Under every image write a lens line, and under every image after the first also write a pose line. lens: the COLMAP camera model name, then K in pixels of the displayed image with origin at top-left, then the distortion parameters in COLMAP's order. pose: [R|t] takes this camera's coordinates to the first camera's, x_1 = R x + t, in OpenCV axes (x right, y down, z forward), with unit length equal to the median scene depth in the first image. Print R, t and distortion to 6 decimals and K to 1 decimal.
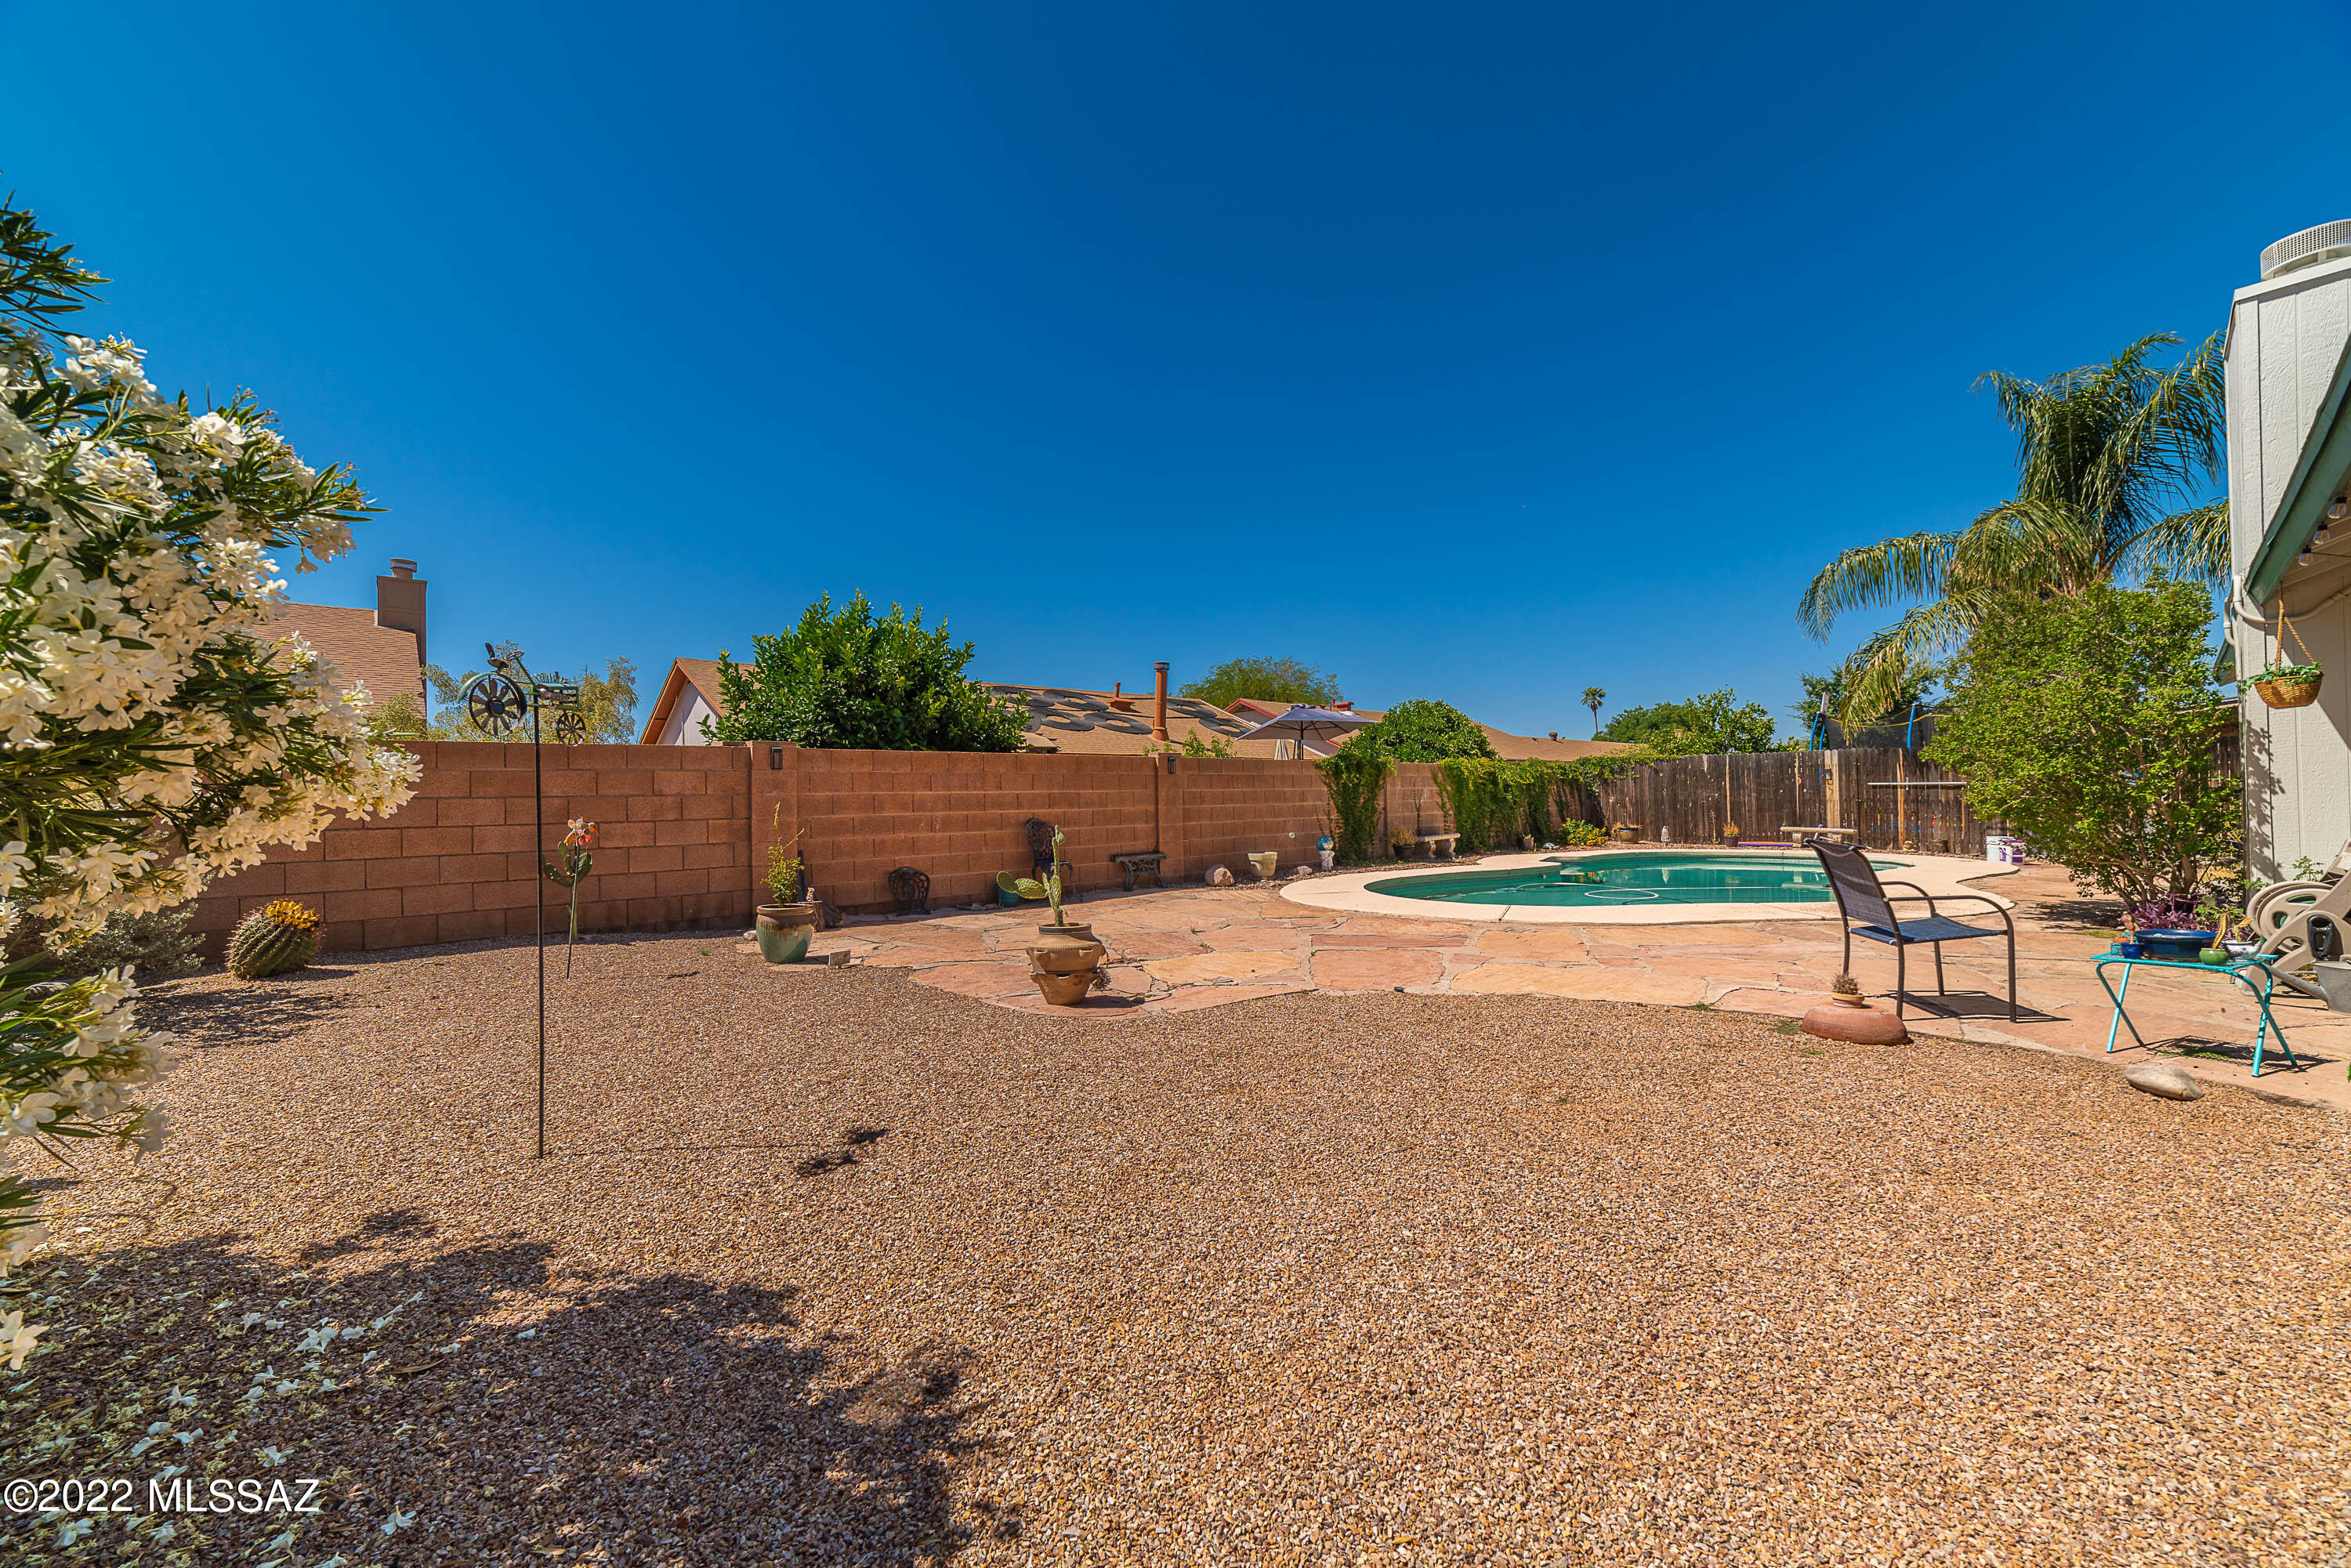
lens RADIAL K [[915.3, 0, 1175.5], [0, 915.3, 784.0], [0, 0, 1]] dist [-0.012044, 0.000256]
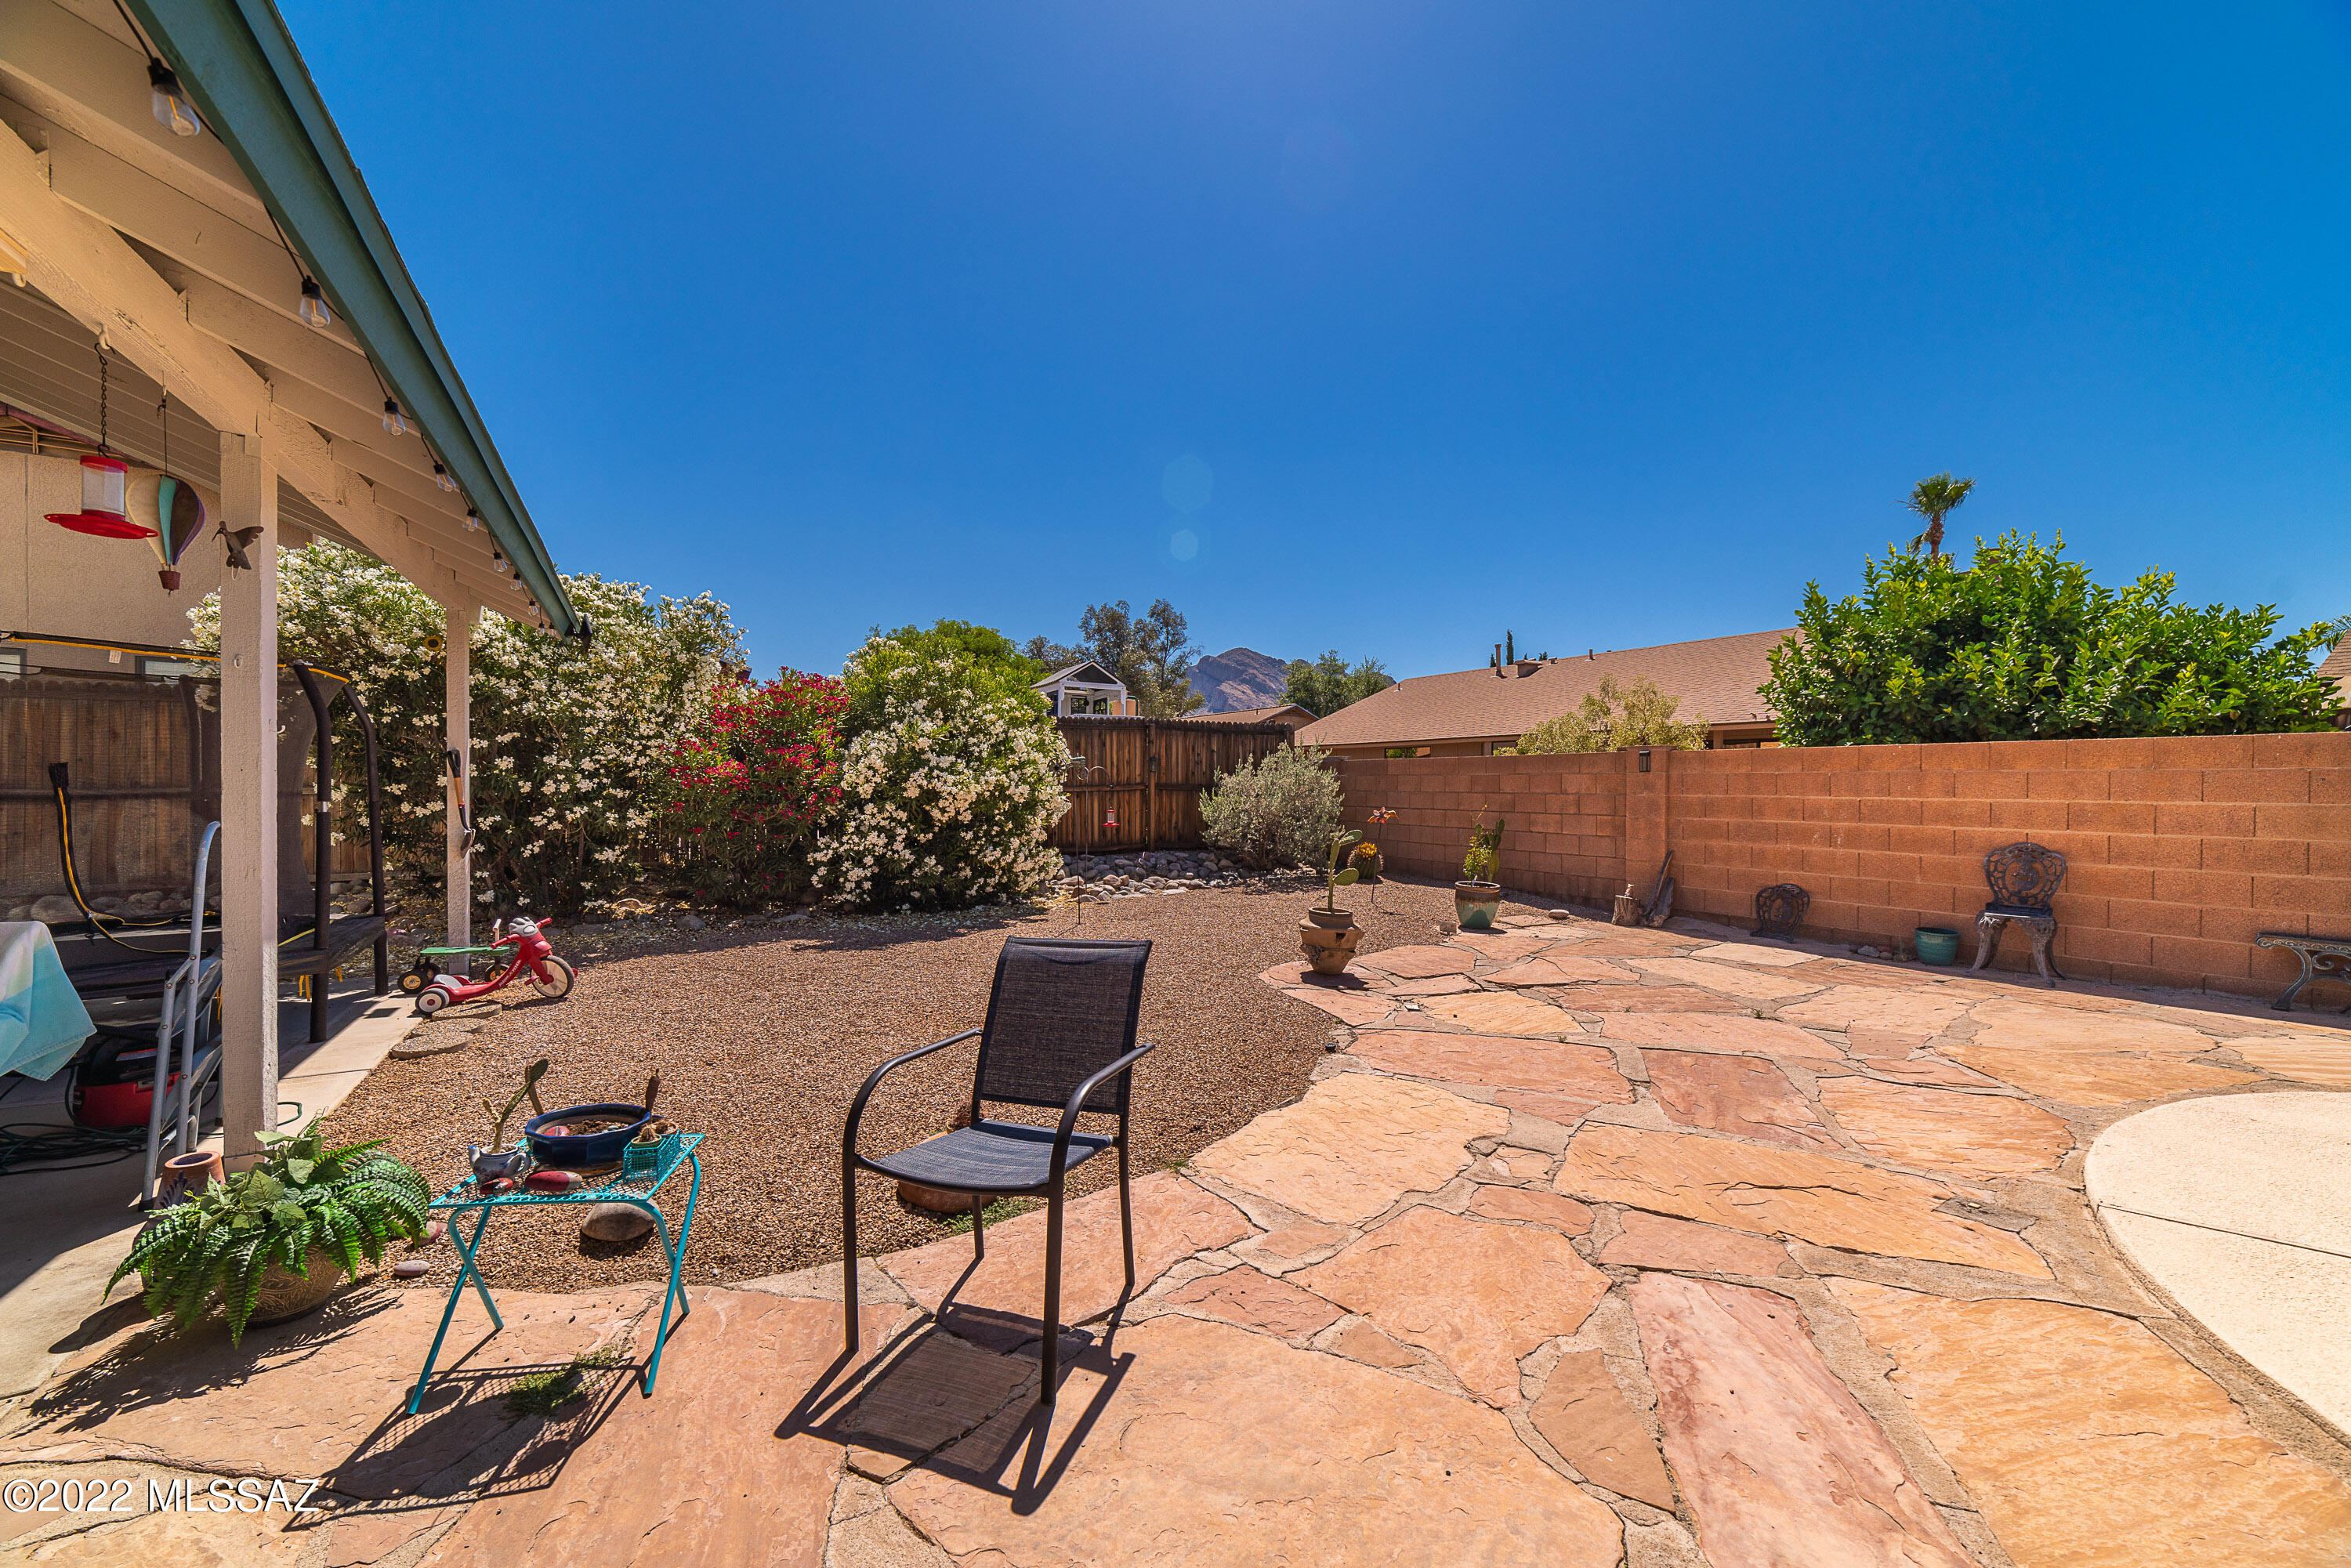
lens RADIAL K [[915.3, 0, 1175.5], [0, 915.3, 784.0], [0, 0, 1]] dist [-0.012044, 0.000256]
pose [[-0.219469, -0.000093, -0.975620, 0.666568], [-0.010718, 0.999940, 0.002315, 0.001757], [0.975561, 0.010964, -0.219456, 0.637603]]
